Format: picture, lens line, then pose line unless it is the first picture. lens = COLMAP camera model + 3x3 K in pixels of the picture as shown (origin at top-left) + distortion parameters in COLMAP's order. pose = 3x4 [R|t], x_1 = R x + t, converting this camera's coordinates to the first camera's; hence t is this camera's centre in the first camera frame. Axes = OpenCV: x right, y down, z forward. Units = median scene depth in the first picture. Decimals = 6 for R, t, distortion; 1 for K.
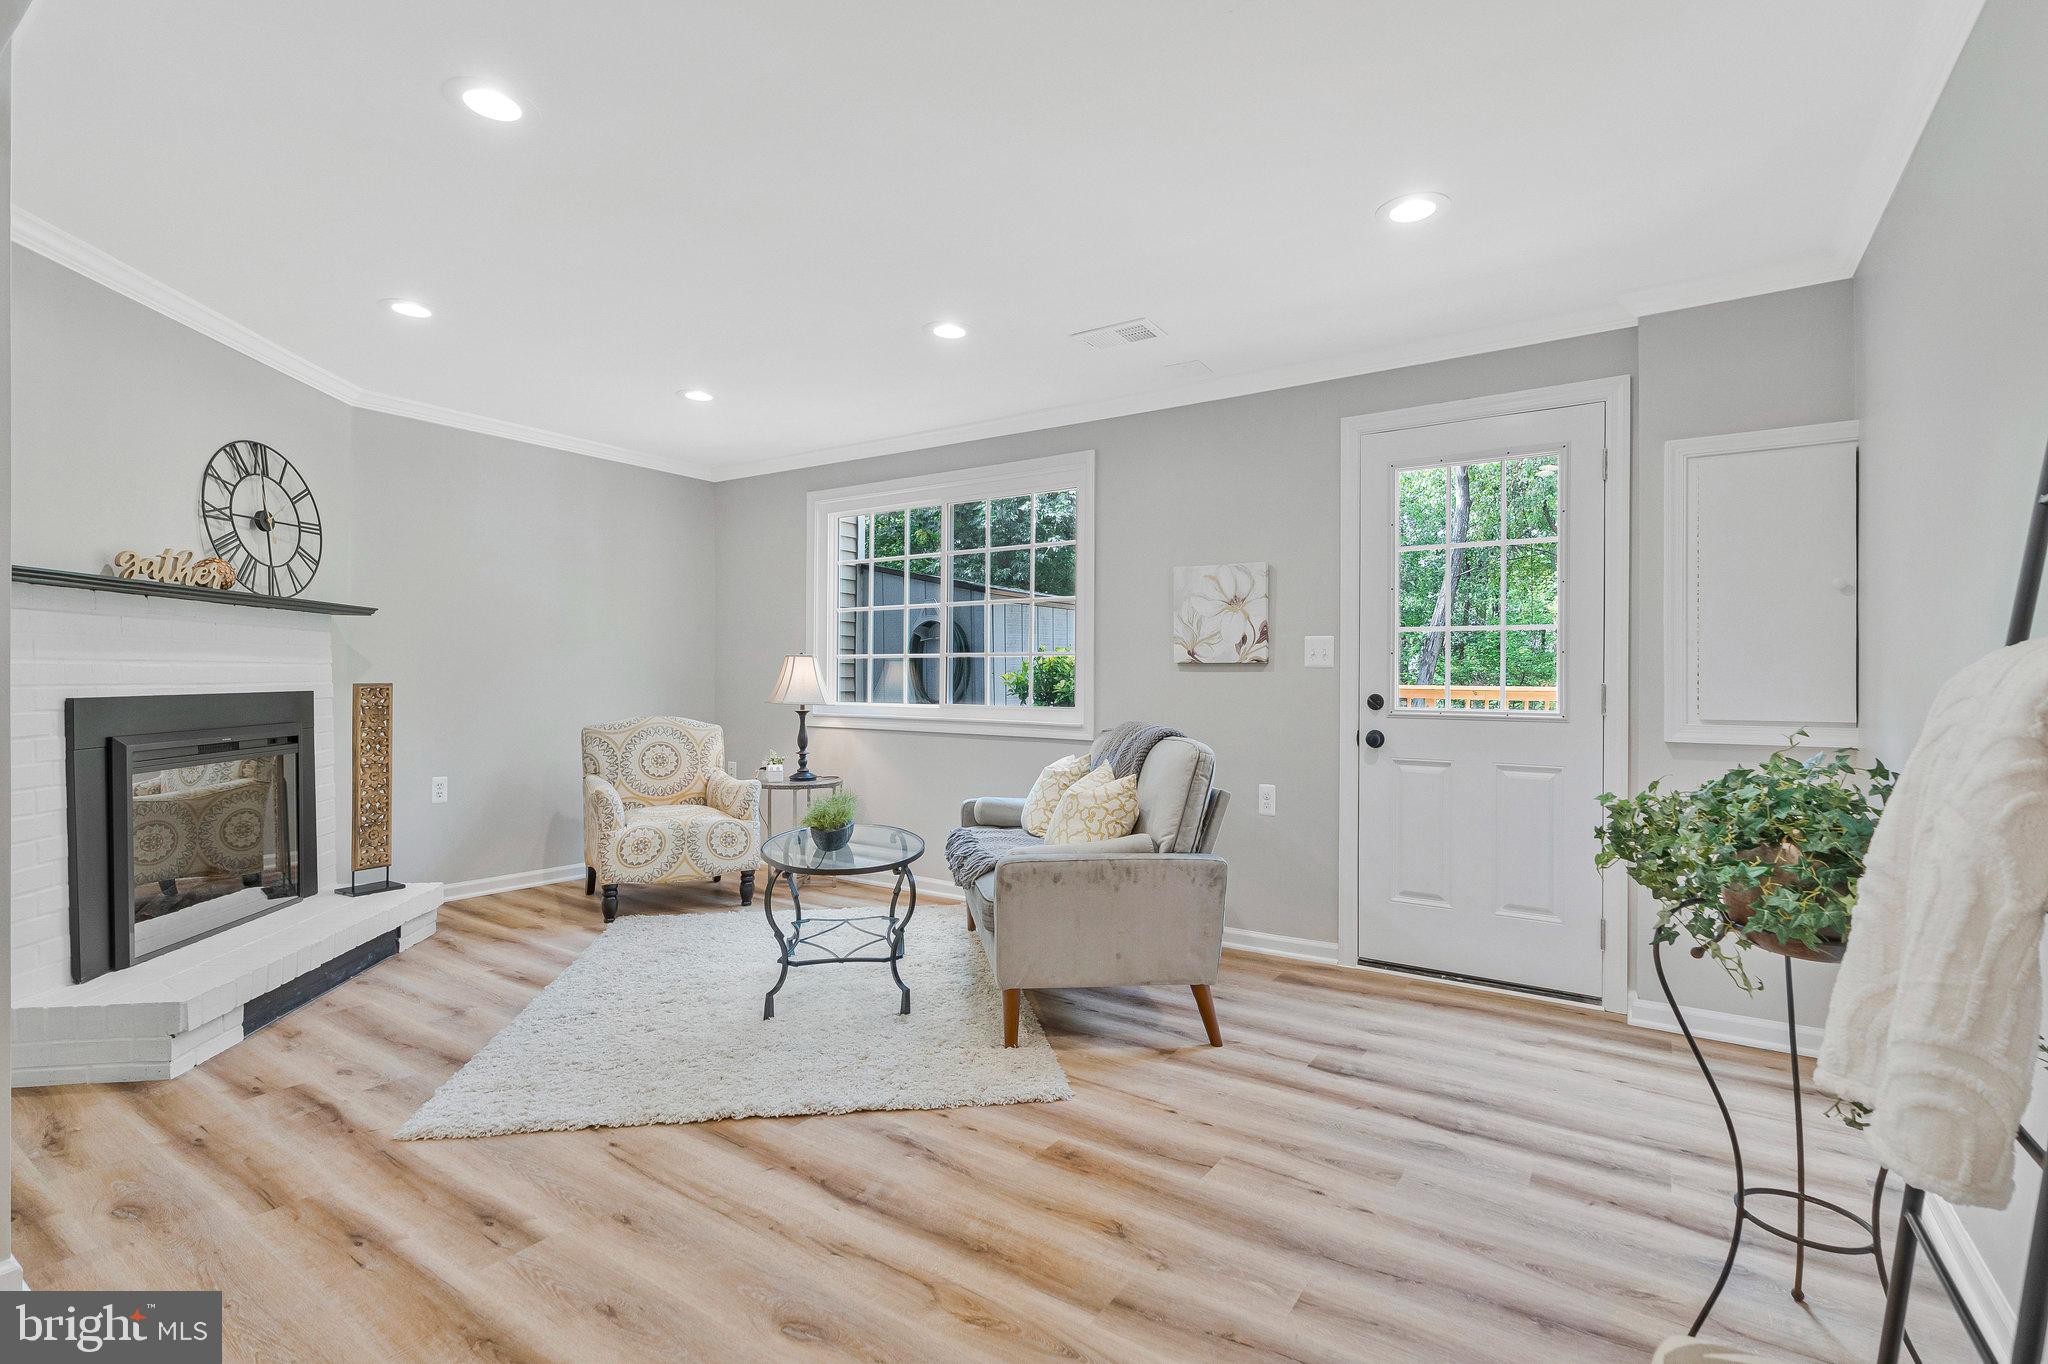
lens RADIAL K [[944.1, 0, 1016.0], [0, 944.1, 668.9], [0, 0, 1]] dist [0.003453, 0.000449]
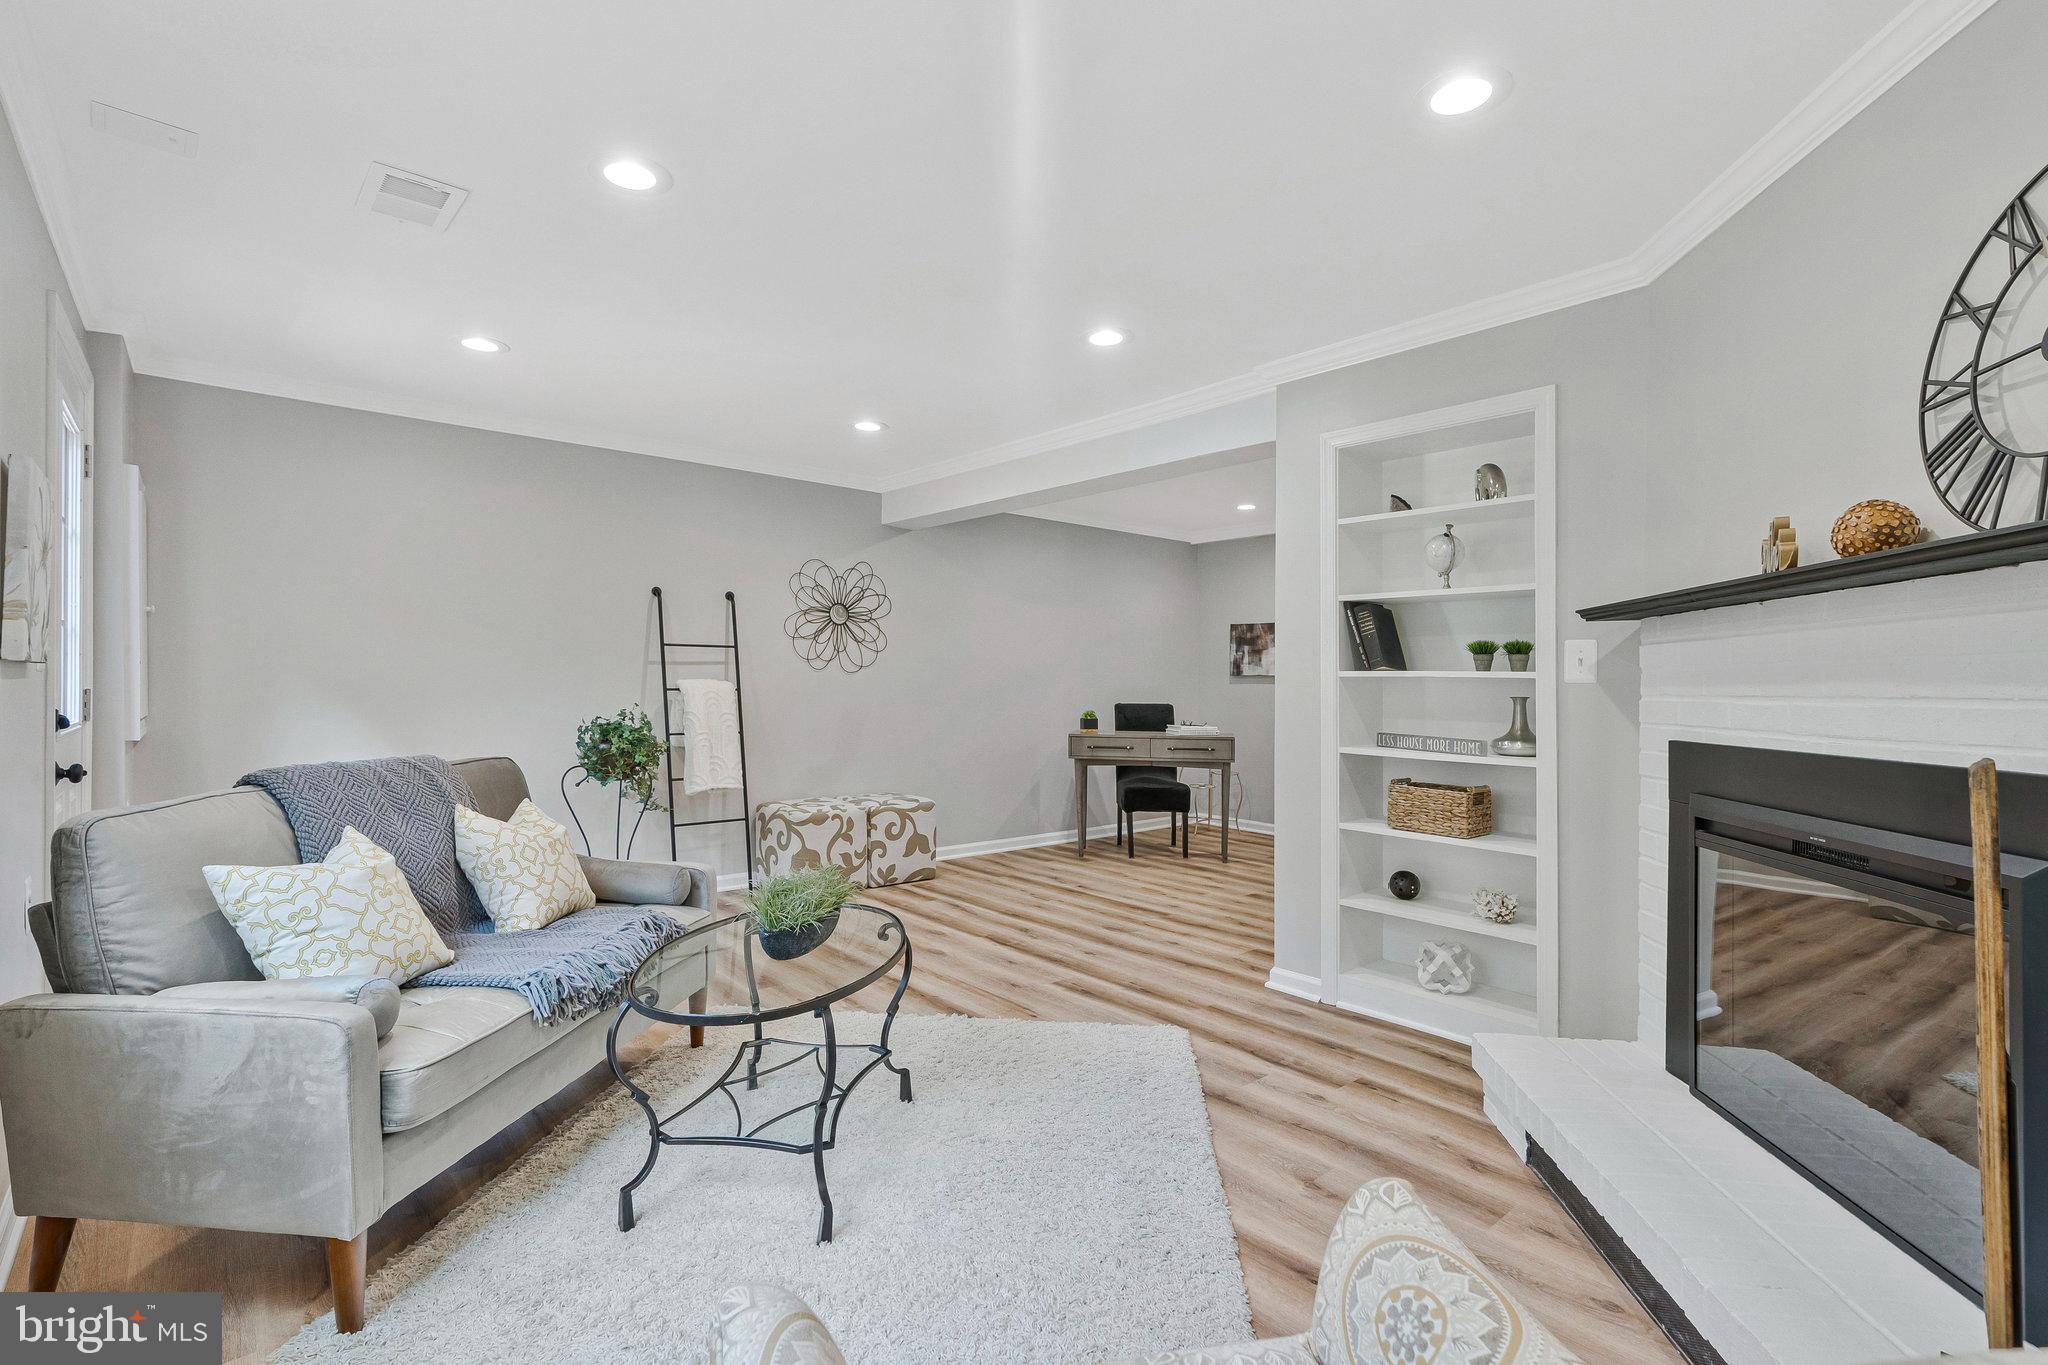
lens RADIAL K [[941.2, 0, 1017.6], [0, 941.2, 698.7], [0, 0, 1]] dist [-0.000297, -0.000074]
pose [[-0.966094, -0.014702, 0.257773, -0.666170], [-0.012077, 0.999858, 0.011762, -0.008076], [-0.257910, 0.008250, -0.966134, 2.089507]]
